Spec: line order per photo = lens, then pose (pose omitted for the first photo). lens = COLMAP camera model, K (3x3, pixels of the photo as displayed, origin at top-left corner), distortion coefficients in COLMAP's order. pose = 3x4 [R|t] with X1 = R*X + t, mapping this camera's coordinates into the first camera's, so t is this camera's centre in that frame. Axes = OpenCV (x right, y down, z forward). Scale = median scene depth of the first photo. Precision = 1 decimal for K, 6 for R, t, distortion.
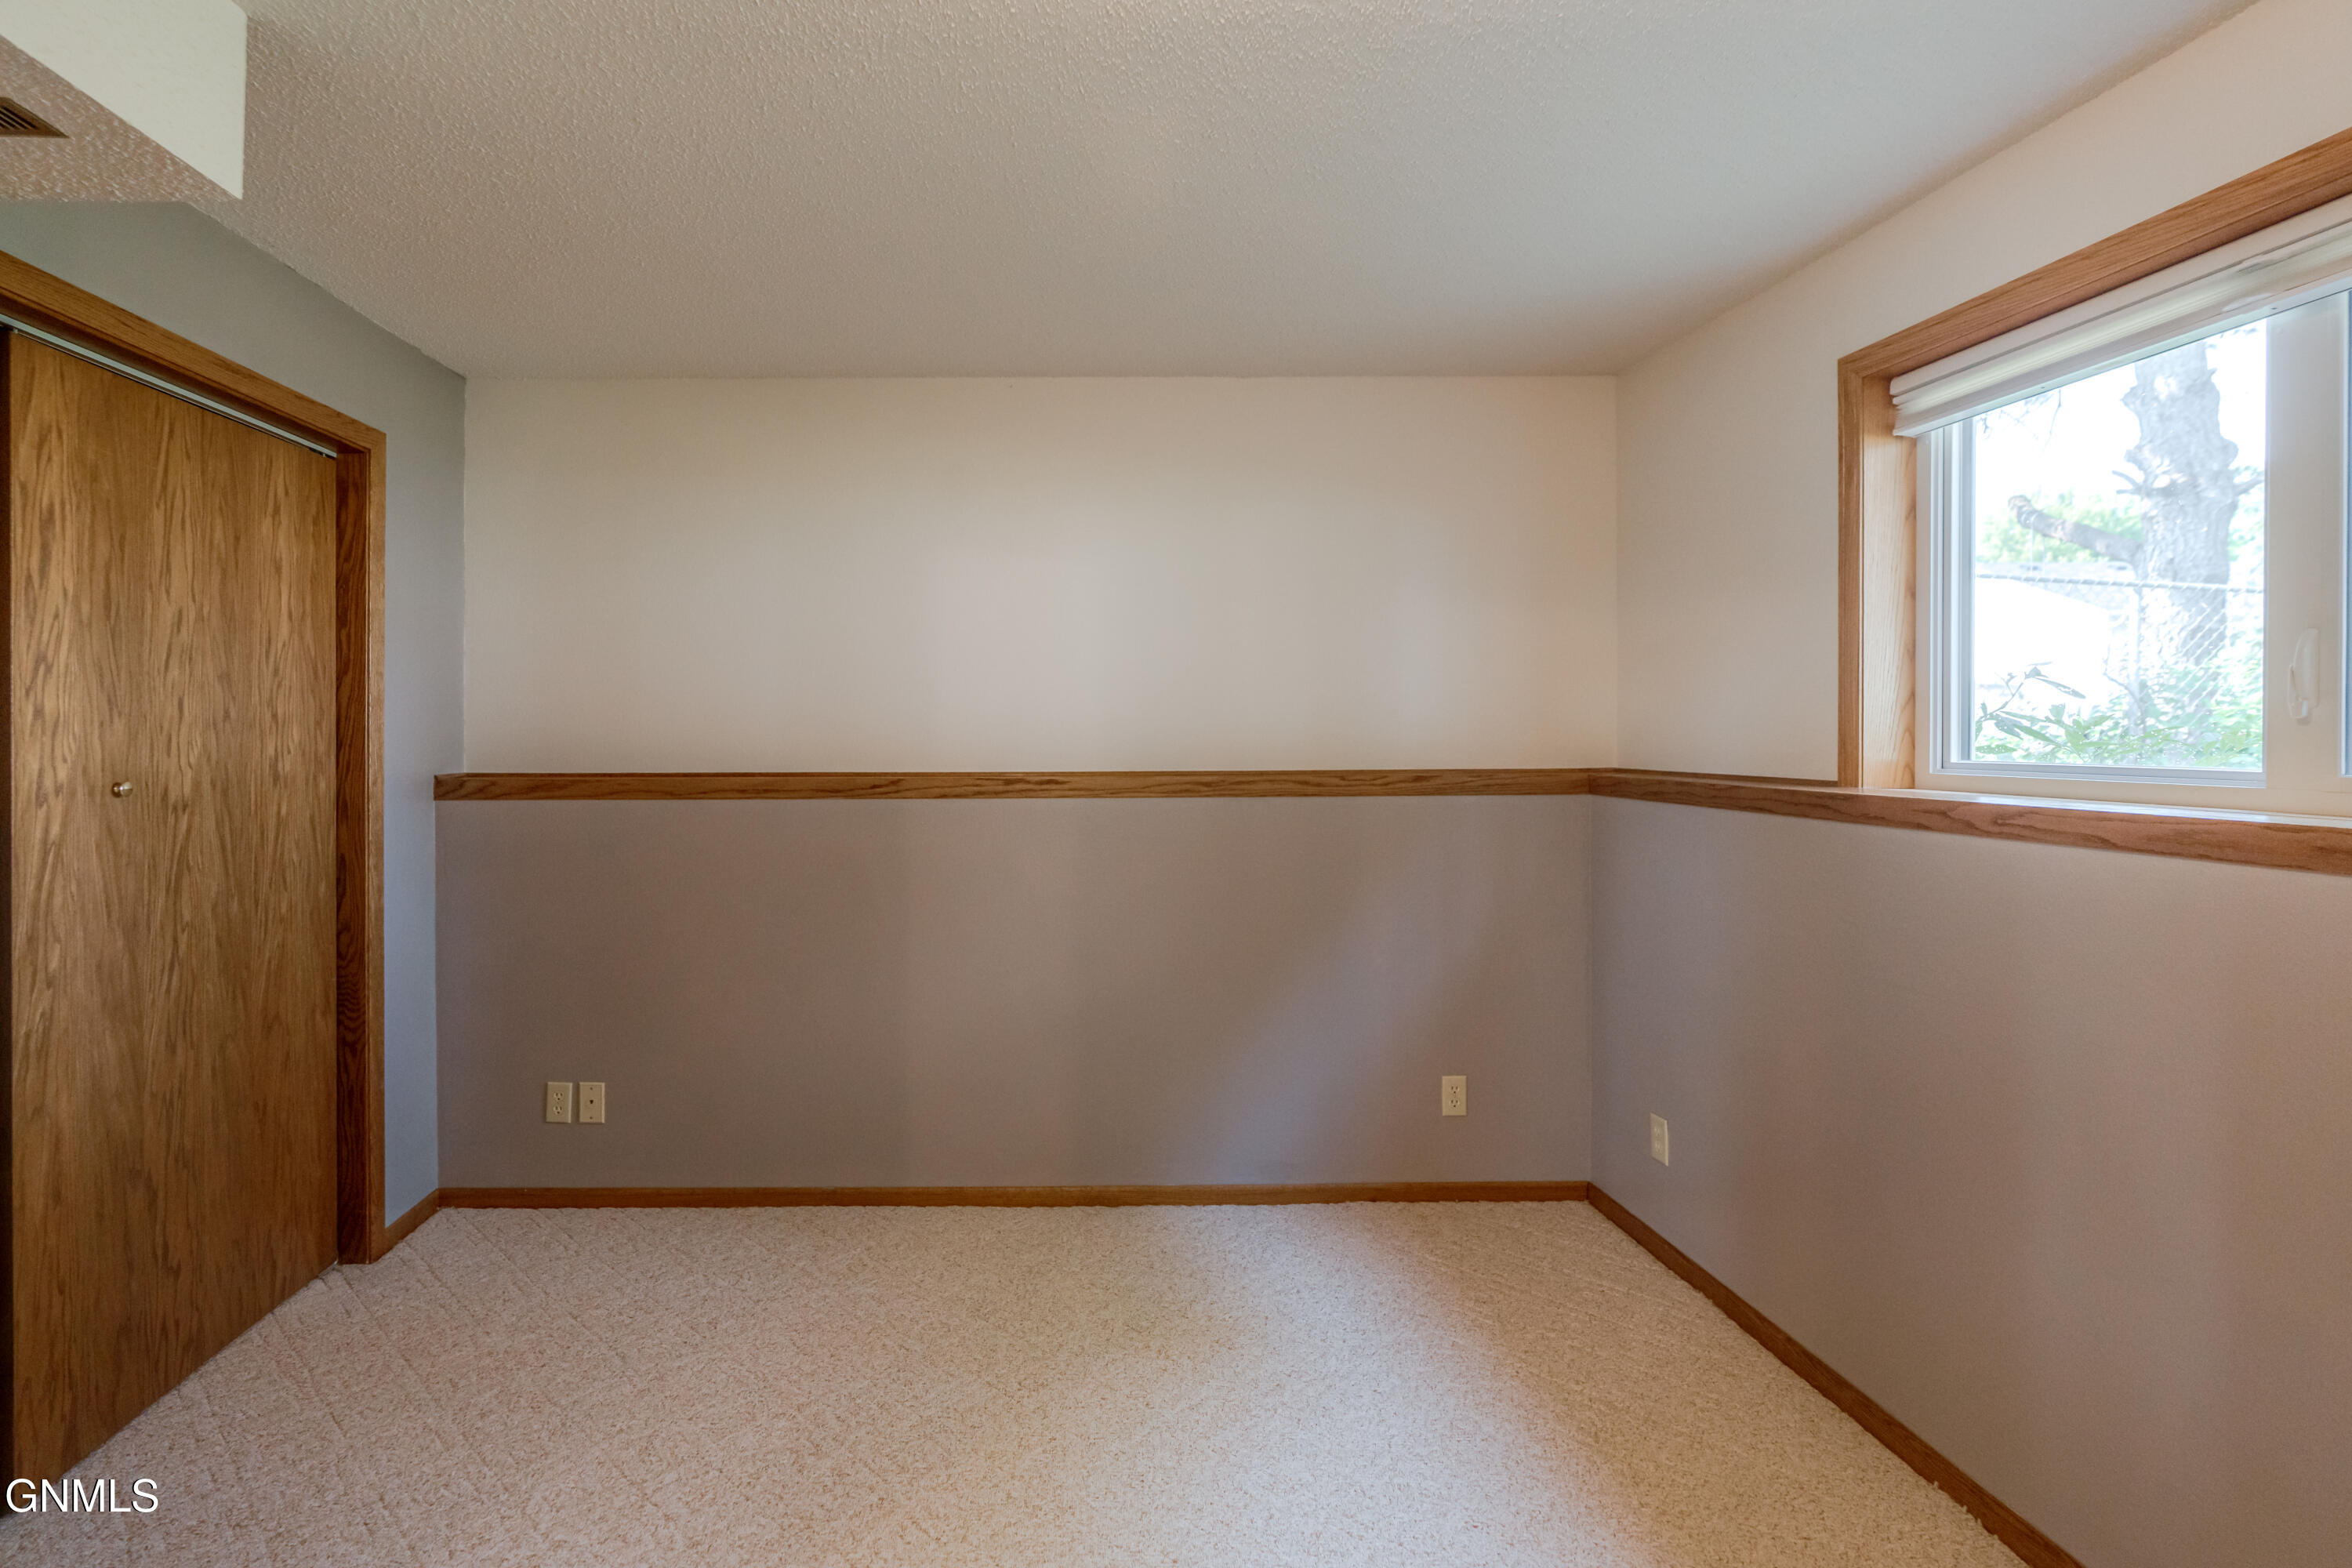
lens RADIAL K [[1189.9, 0, 1161.4], [0, 1189.9, 763.9], [0, 0, 1]] dist [-0.016182, 0.010514]
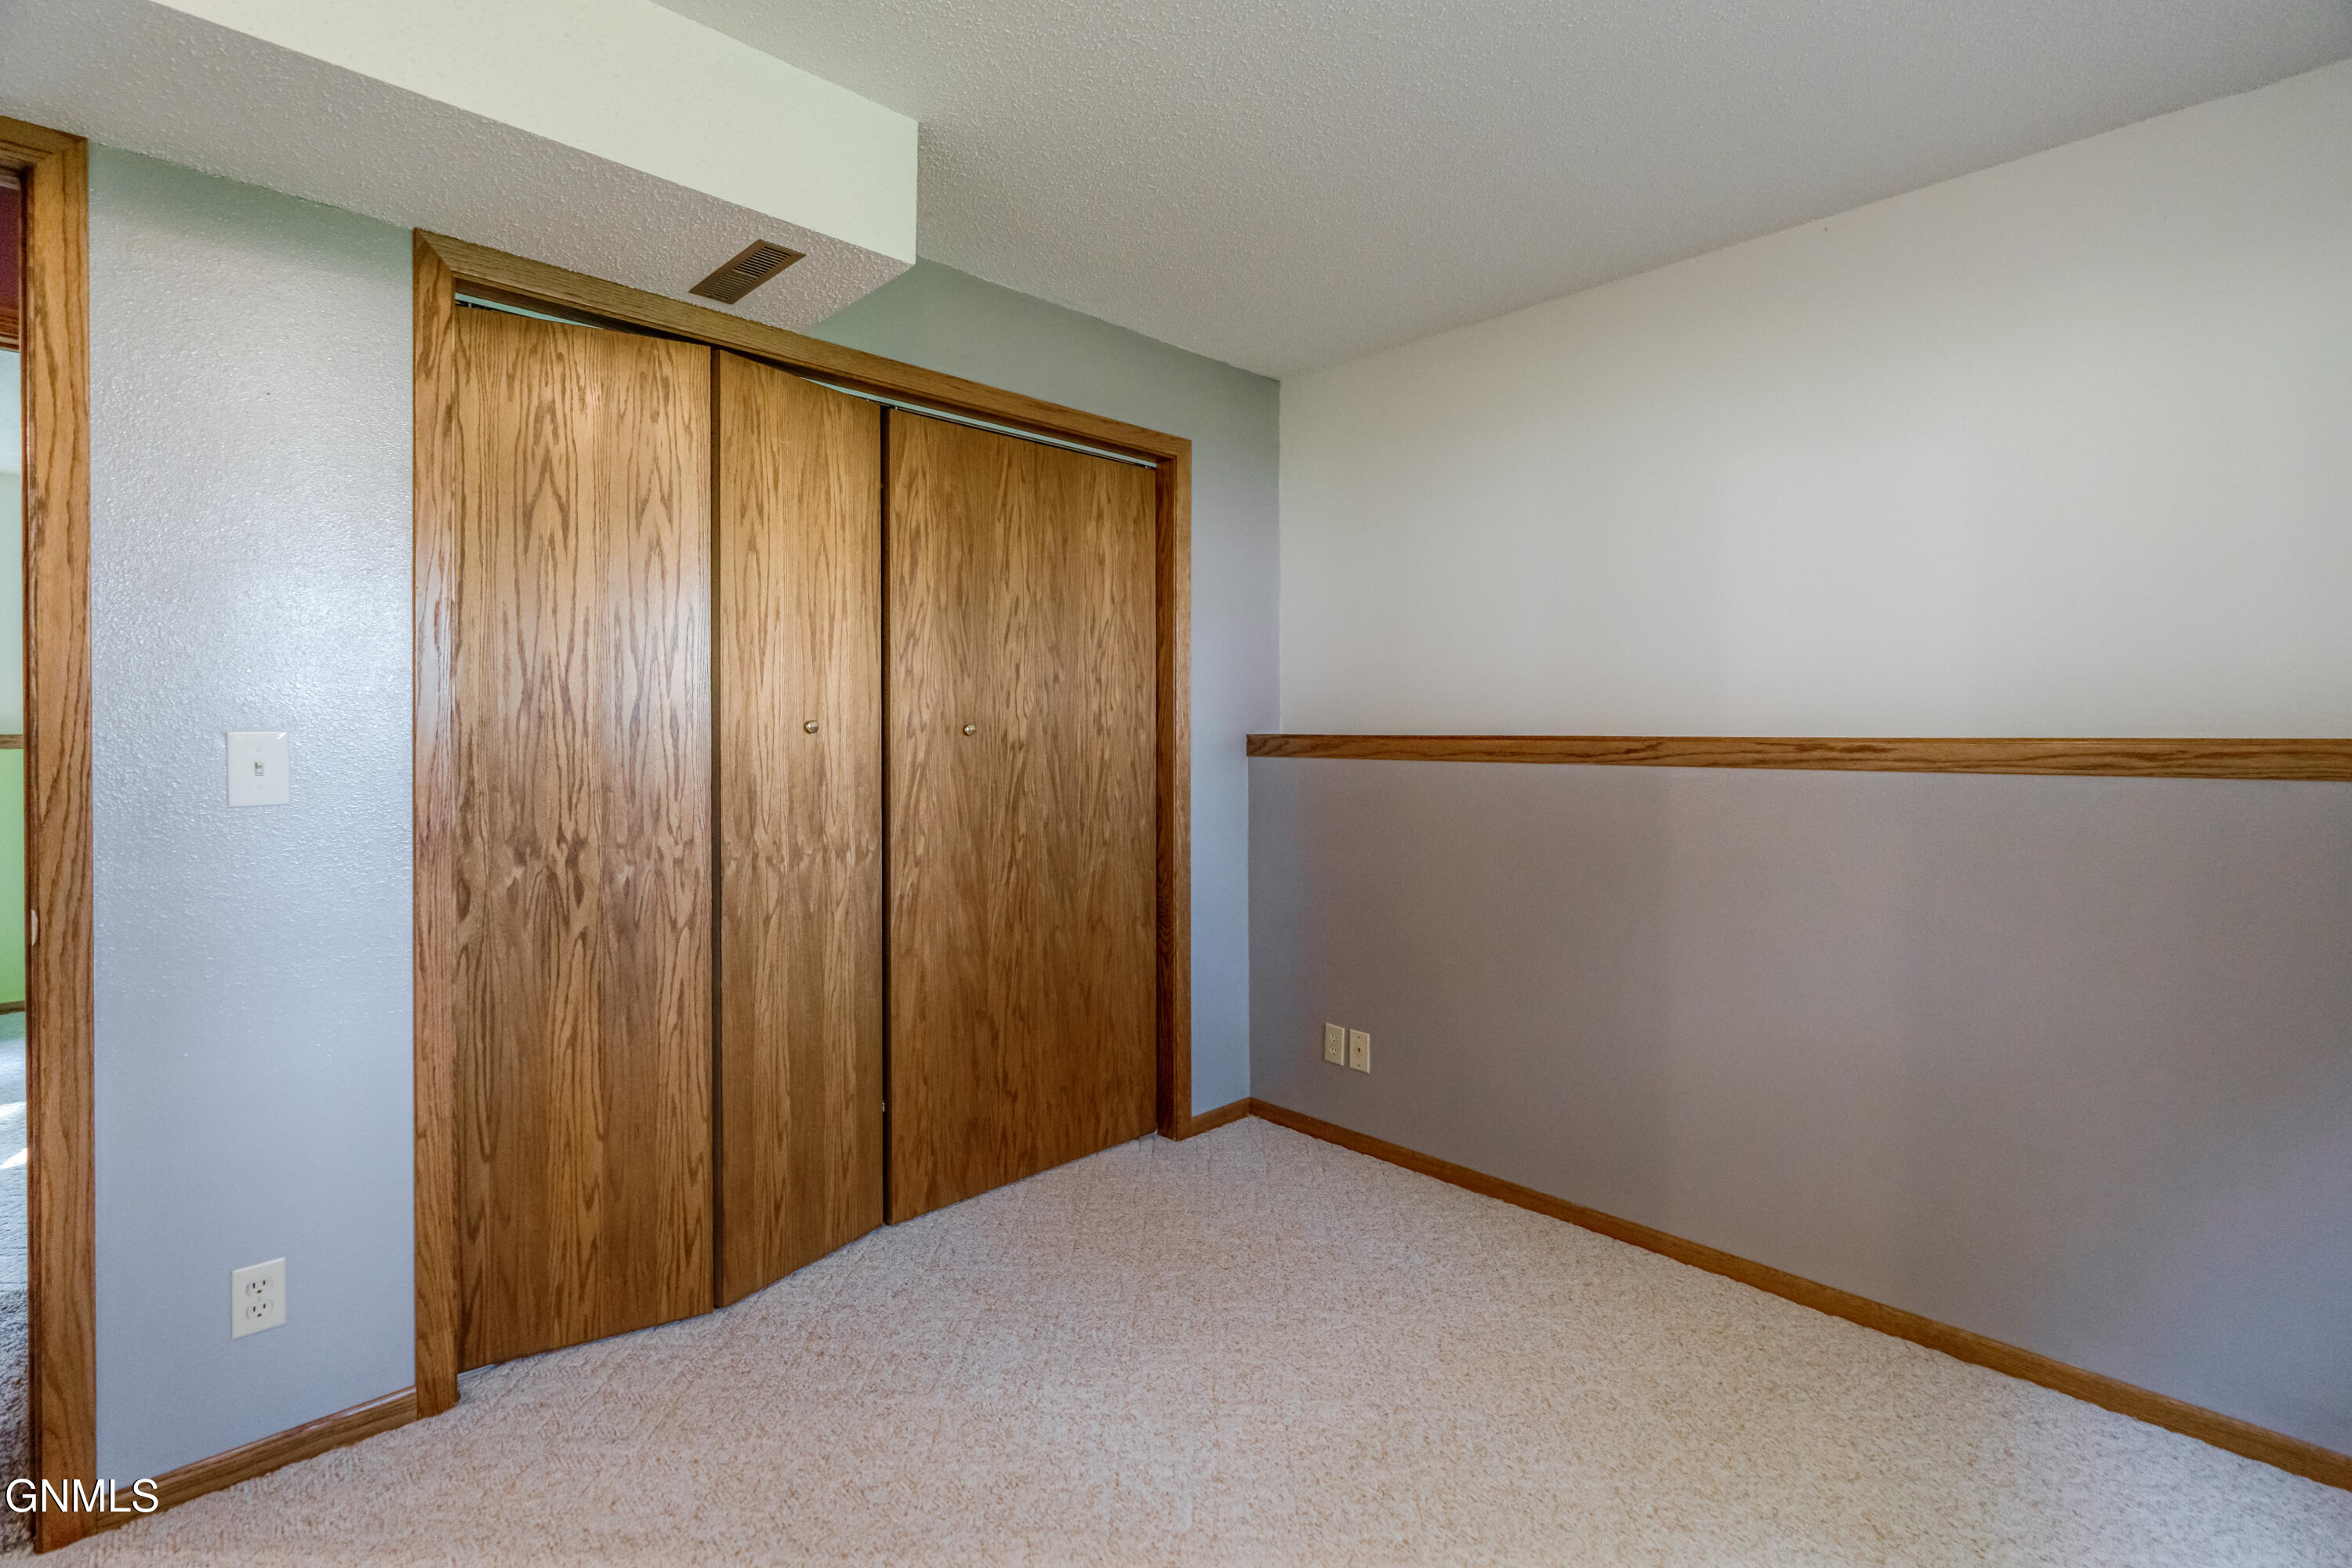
lens RADIAL K [[1189.9, 0, 1161.4], [0, 1189.9, 763.9], [0, 0, 1]] dist [-0.016182, 0.010514]
pose [[0.620851, 0.018461, -0.783711, 0.289667], [-0.022735, 0.999726, 0.005538, 0.041236], [0.783599, 0.014380, 0.621101, 0.273865]]
